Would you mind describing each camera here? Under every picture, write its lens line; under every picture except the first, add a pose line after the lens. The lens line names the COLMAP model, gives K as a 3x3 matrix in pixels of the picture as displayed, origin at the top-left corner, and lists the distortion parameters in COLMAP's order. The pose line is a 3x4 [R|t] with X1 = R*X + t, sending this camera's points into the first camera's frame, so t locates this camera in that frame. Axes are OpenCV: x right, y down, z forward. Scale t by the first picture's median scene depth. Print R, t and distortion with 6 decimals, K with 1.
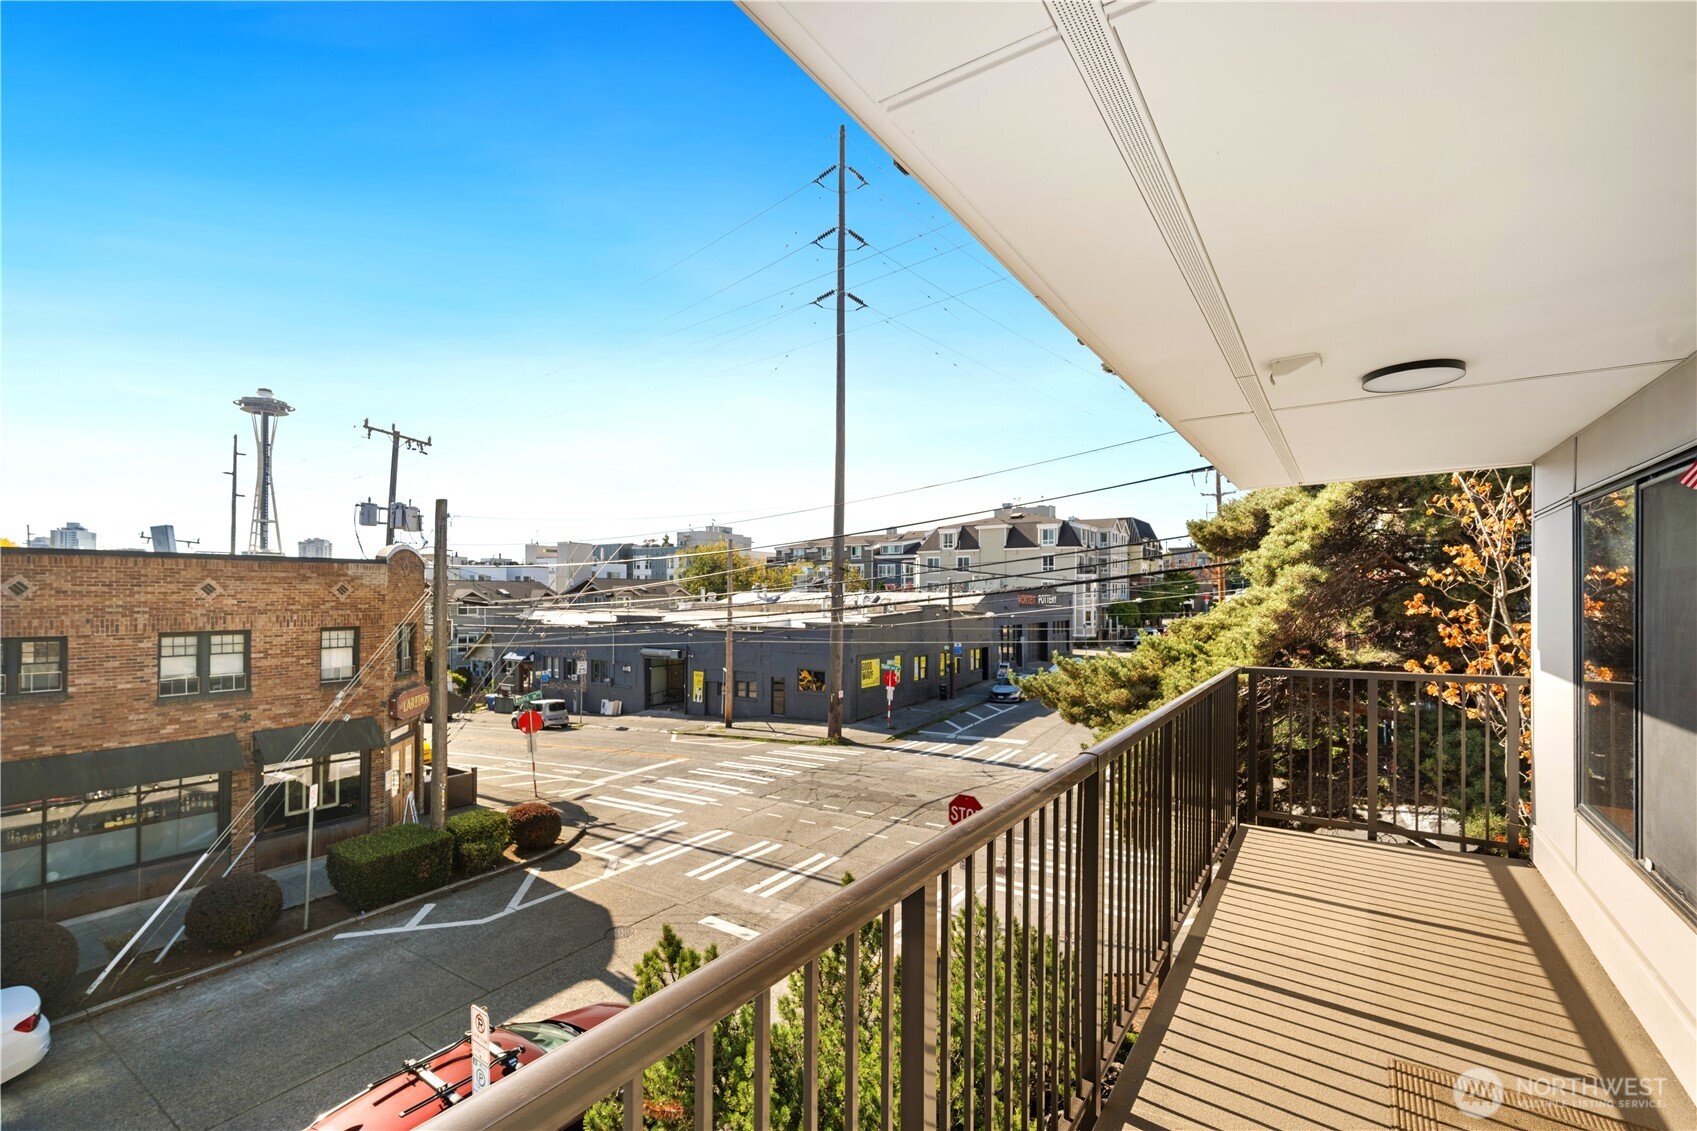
lens RADIAL K [[766.2, 0, 851.4], [0, 766.2, 593.7], [0, 0, 1]] dist [-0.002976, 0.001322]
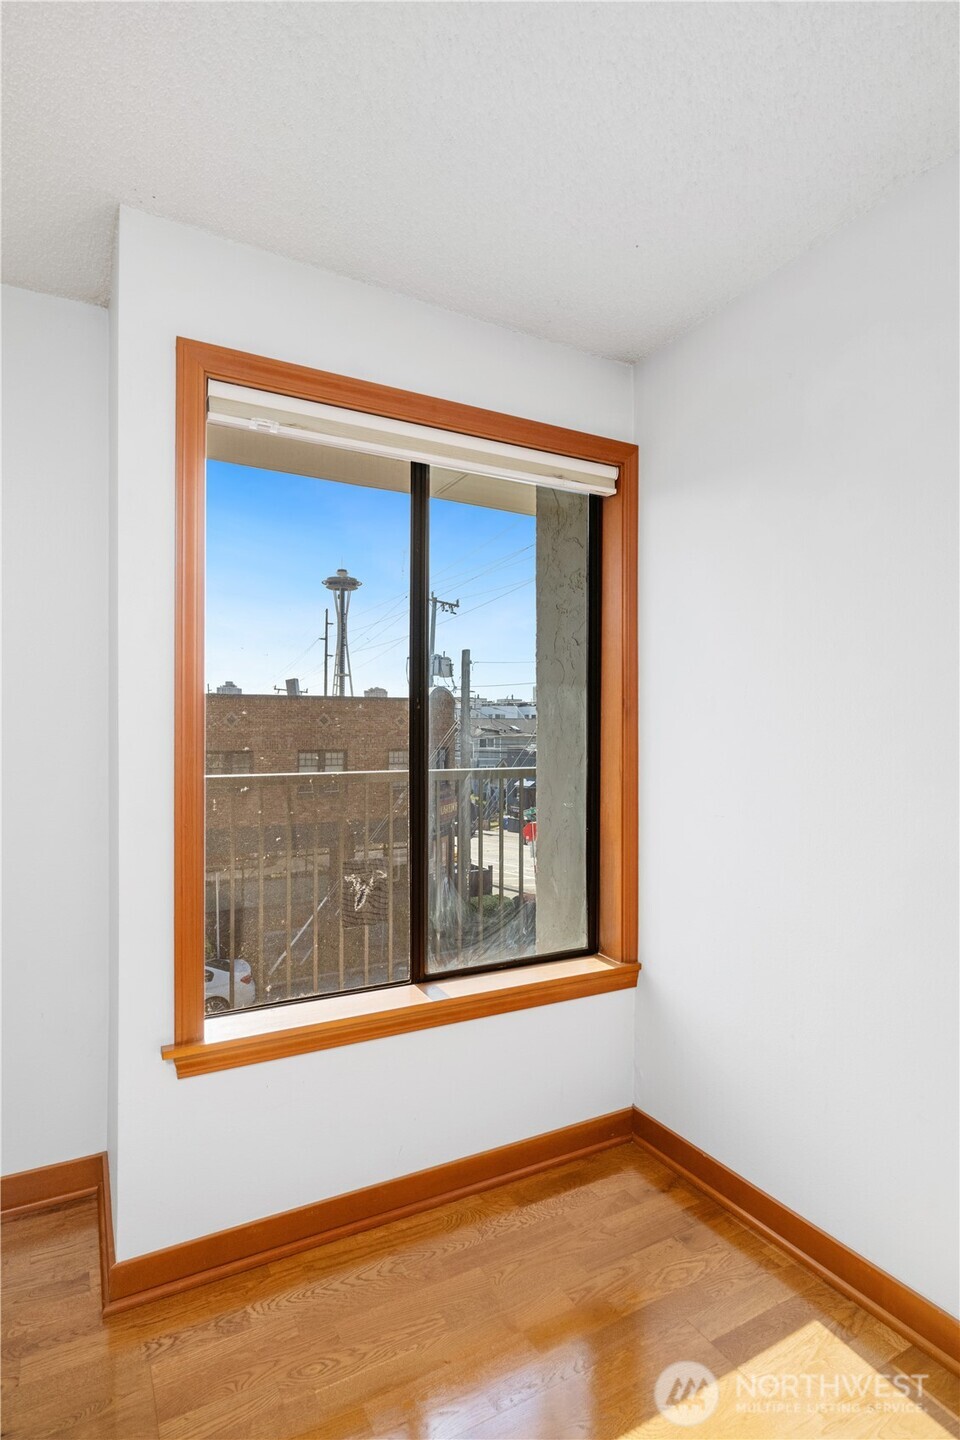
lens RADIAL K [[752.7, 0, 480.7], [0, 752.7, 726.5], [0, 0, 1]] dist [-0.025415, 0.000715]
pose [[0.890125, -0.006527, -0.455670, 0.069362], [0.003769, 0.999969, -0.006960, 0.016516], [0.455701, 0.004477, 0.890122, -0.127878]]
